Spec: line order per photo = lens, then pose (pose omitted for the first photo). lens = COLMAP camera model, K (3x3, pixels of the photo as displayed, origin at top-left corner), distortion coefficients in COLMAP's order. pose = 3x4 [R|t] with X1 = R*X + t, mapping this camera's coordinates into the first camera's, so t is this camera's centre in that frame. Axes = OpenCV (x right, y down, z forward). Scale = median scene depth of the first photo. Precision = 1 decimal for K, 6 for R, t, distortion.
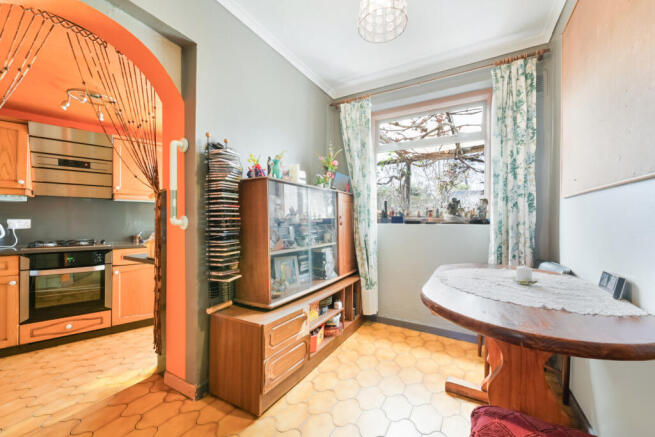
lens RADIAL K [[264.5, 0, 332.1], [0, 264.5, 221.8], [0, 0, 1]] dist [0.011484, -0.000169]
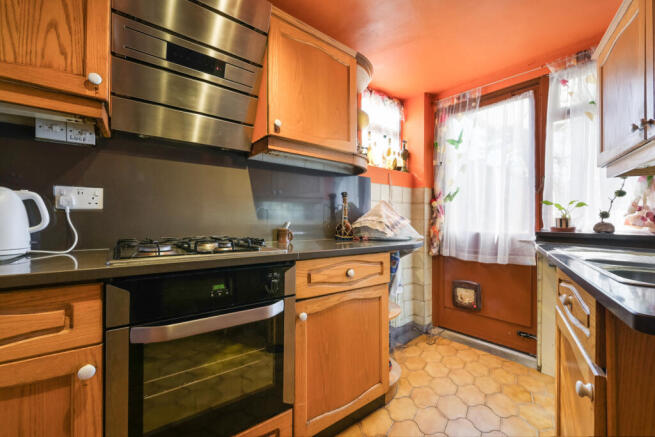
lens RADIAL K [[267.7, 0, 329.4], [0, 267.7, 223.4], [0, 0, 1]] dist [-0.000018, 0.000772]
pose [[0.999673, 0.005659, -0.024925, -0.778305], [-0.005425, 0.999941, 0.009445, 0.042720], [0.024977, -0.009306, 0.999645, 0.602127]]
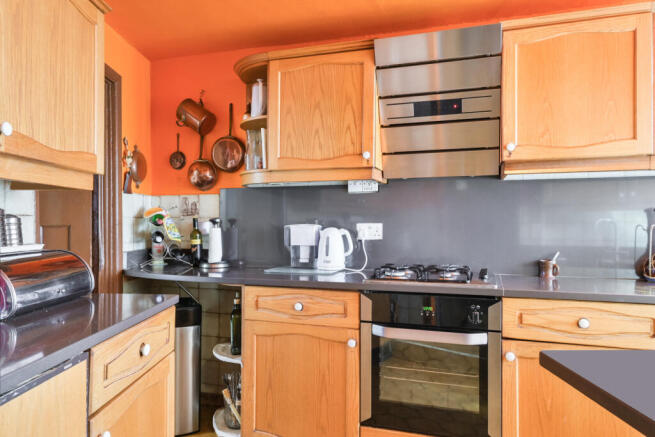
lens RADIAL K [[476.5, 0, 328.5], [0, 476.5, 219.5], [0, 0, 1]] dist [-0.002674, 0.002805]
pose [[0.512418, -0.007627, -0.858702, -0.345140], [0.003058, 0.999970, -0.007056, -0.010193], [0.858731, 0.000990, 0.512426, 0.412629]]
